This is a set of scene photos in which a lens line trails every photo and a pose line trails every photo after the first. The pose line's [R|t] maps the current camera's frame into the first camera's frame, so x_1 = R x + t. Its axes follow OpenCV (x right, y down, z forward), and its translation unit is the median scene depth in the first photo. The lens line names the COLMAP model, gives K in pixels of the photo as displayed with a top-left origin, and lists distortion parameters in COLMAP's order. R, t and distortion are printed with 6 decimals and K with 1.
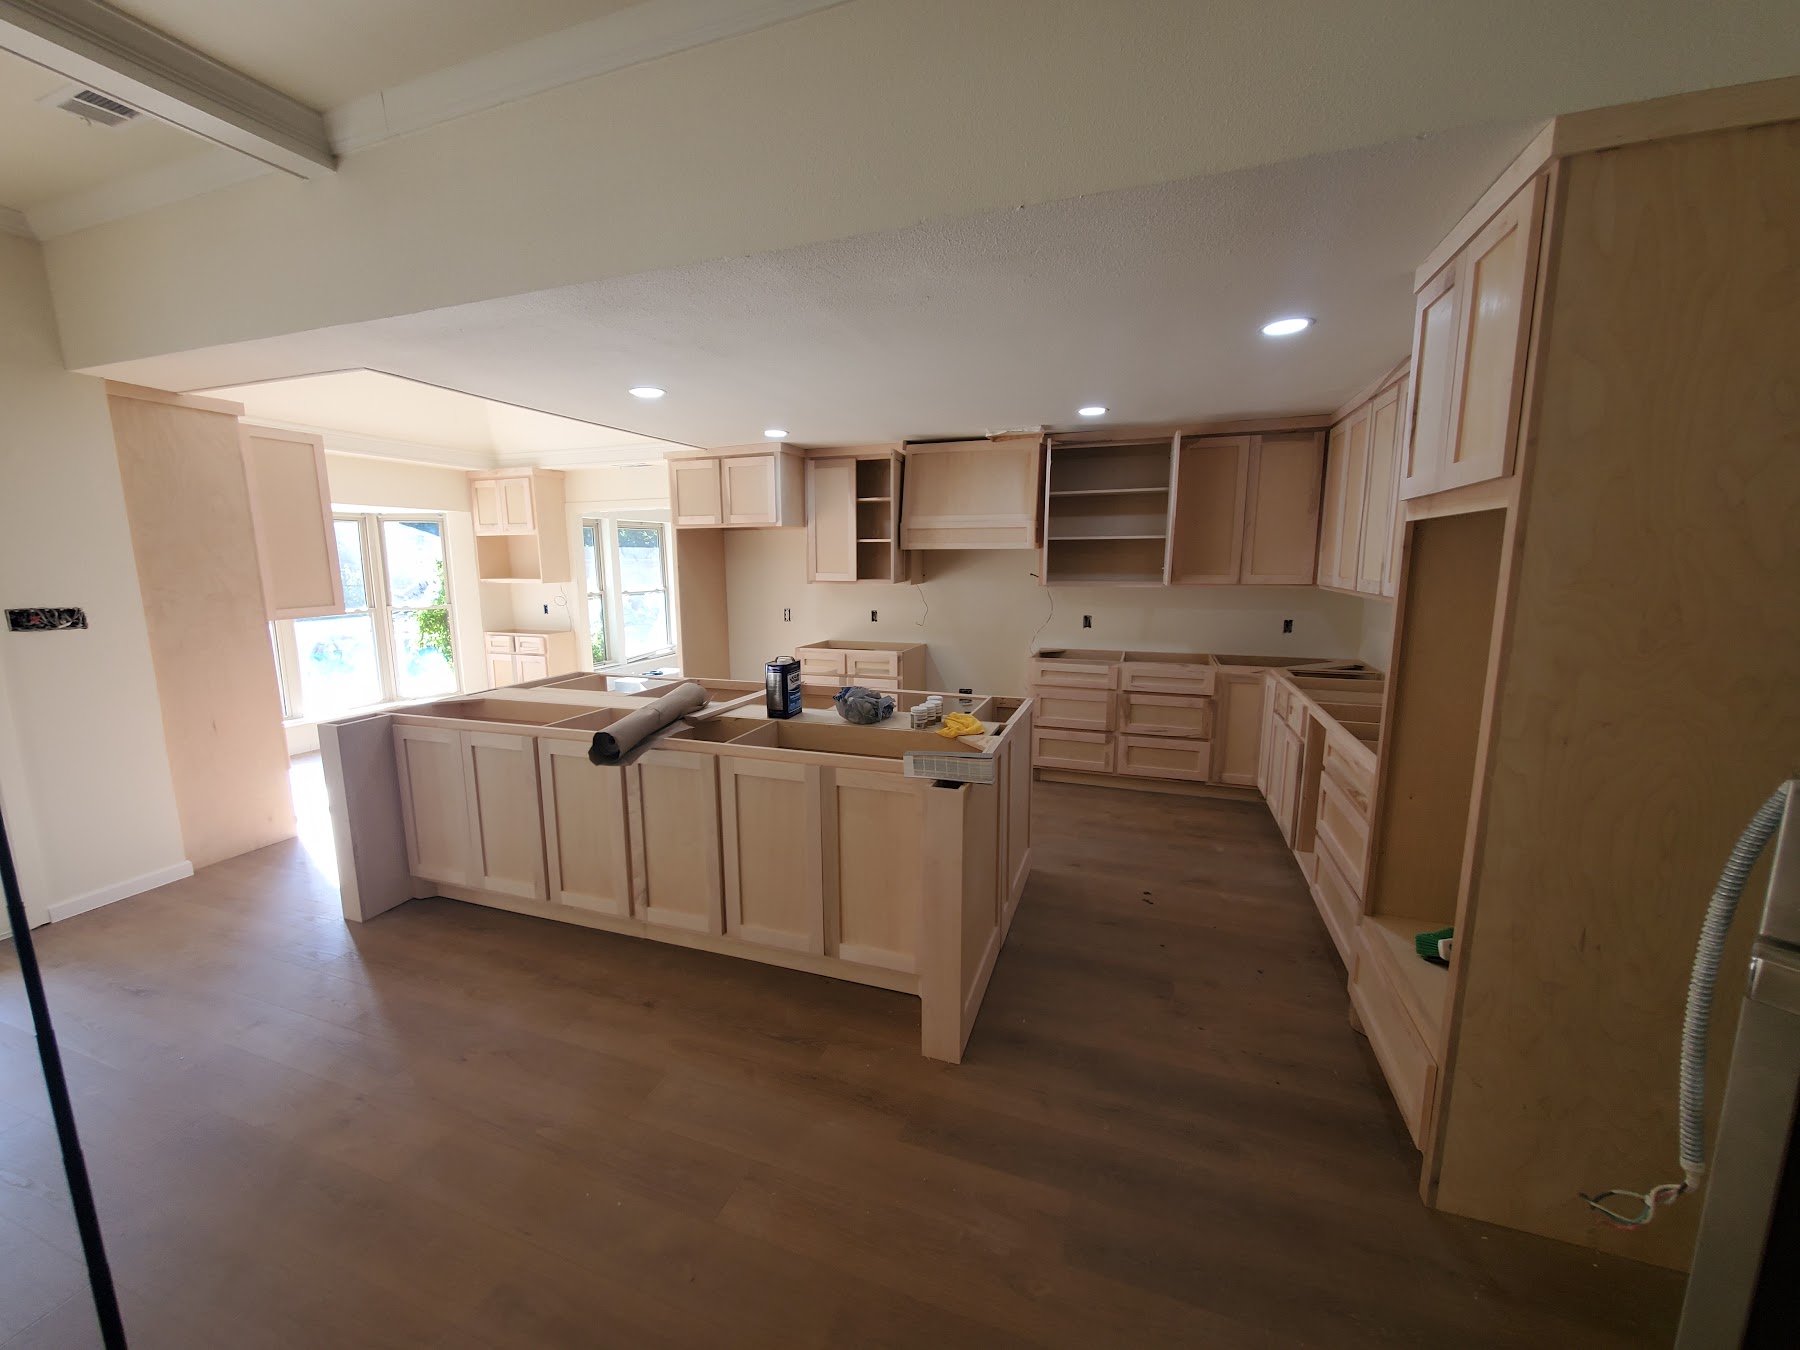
lens RADIAL K [[717.9, 0, 900.0], [0, 717.9, 675.0], [0, 0, 1]] dist [-0.000635, -0.000004]
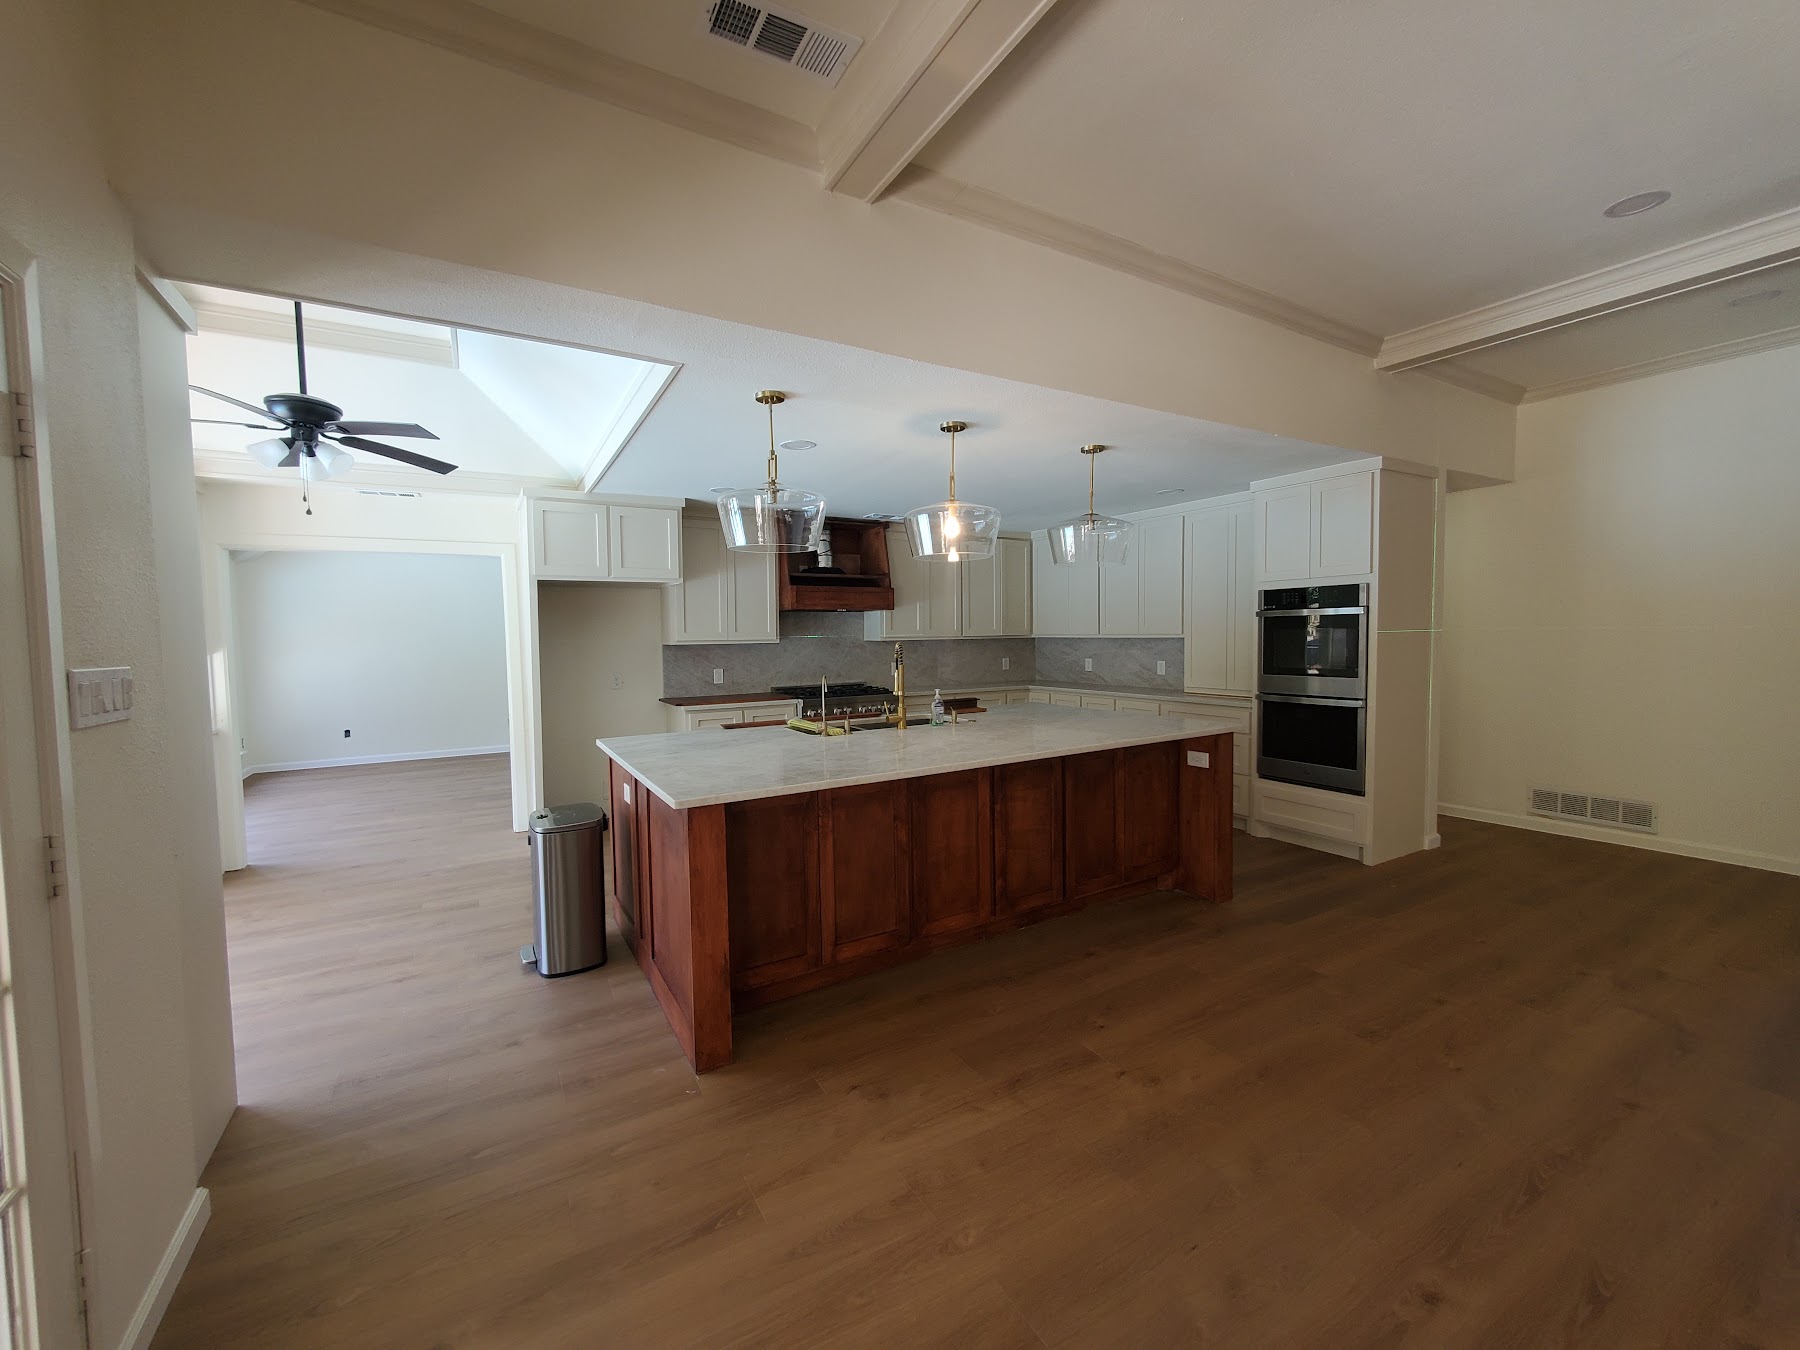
lens RADIAL K [[717.9, 0, 900.0], [0, 717.9, 675.0], [0, 0, 1]] dist [-0.000635, -0.000004]
pose [[0.612806, -0.041622, 0.789137, -0.731266], [0.130030, 0.990311, -0.048742, -0.003268], [-0.779462, 0.132481, 0.612281, 0.203782]]
